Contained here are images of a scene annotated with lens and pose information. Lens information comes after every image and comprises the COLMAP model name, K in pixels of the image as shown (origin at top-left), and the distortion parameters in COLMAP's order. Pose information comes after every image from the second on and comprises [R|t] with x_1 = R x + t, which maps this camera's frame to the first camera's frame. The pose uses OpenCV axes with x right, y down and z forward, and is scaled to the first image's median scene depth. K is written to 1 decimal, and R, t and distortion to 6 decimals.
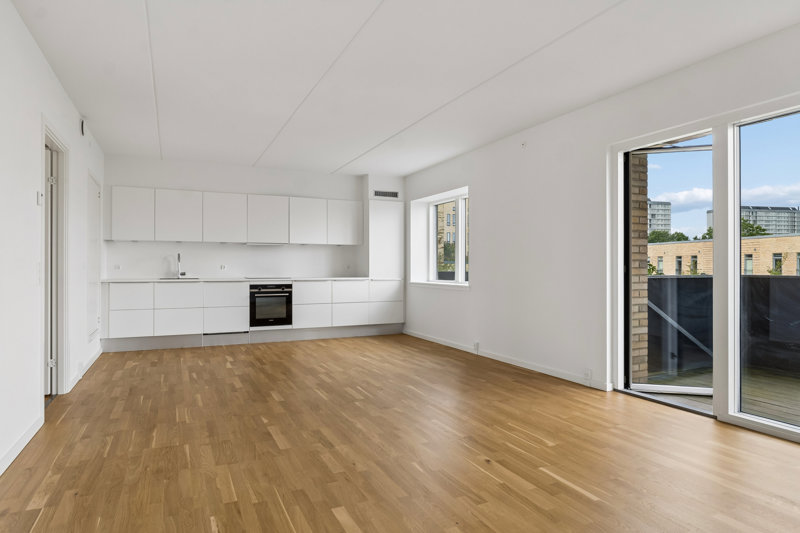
lens RADIAL K [[504.0, 0, 400.0], [0, 504.0, 266.5], [0, 0, 1]] dist [0.000251, -0.000257]
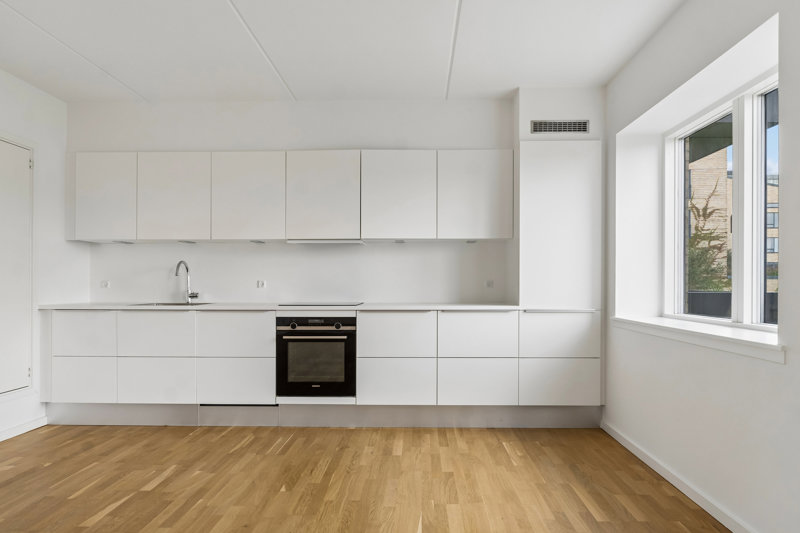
lens RADIAL K [[530.8, 0, 398.7], [0, 530.8, 285.8], [0, 0, 1]] dist [0.003175, 0.001316]
pose [[0.890255, 0.000019, -0.455462, 0.069422], [0.002503, 0.999985, 0.004934, 0.000625], [0.455455, -0.005532, 0.890241, 0.543971]]
